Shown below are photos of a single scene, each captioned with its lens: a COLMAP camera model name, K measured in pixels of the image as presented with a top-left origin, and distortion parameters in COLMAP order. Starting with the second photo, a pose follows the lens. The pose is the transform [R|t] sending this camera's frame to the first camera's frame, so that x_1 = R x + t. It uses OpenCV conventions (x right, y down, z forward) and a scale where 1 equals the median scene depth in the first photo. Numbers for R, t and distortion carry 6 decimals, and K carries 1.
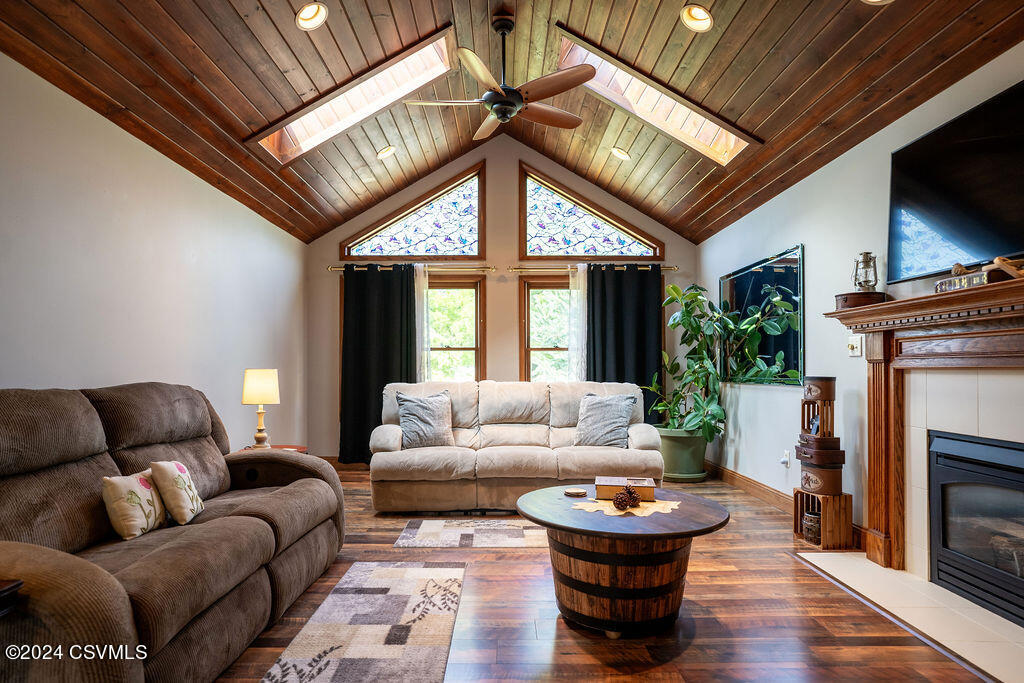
lens RADIAL K [[576.6, 0, 509.2], [0, 576.6, 357.1], [0, 0, 1]] dist [-0.001522, 0.002135]
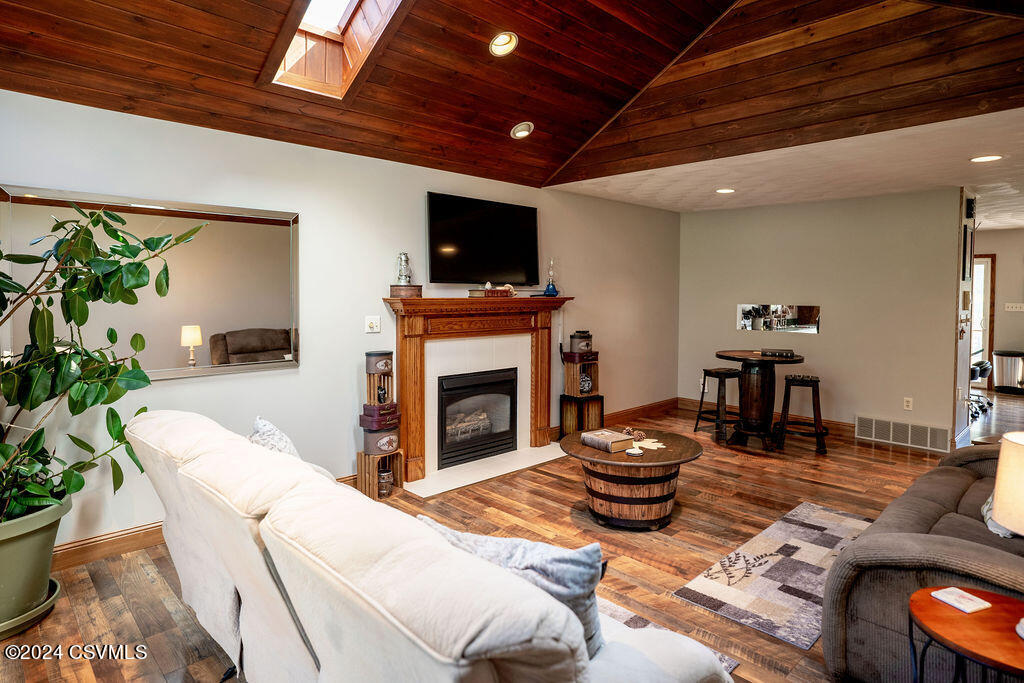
lens RADIAL K [[592.1, 0, 512.0], [0, 592.1, 341.5], [0, 0, 1]] dist [-0.002568, 0.000126]
pose [[-0.699669, -0.064161, 0.711581, -0.607679], [-0.016378, 0.997138, 0.073805, -0.103173], [-0.714280, 0.039985, -0.698717, 2.095173]]
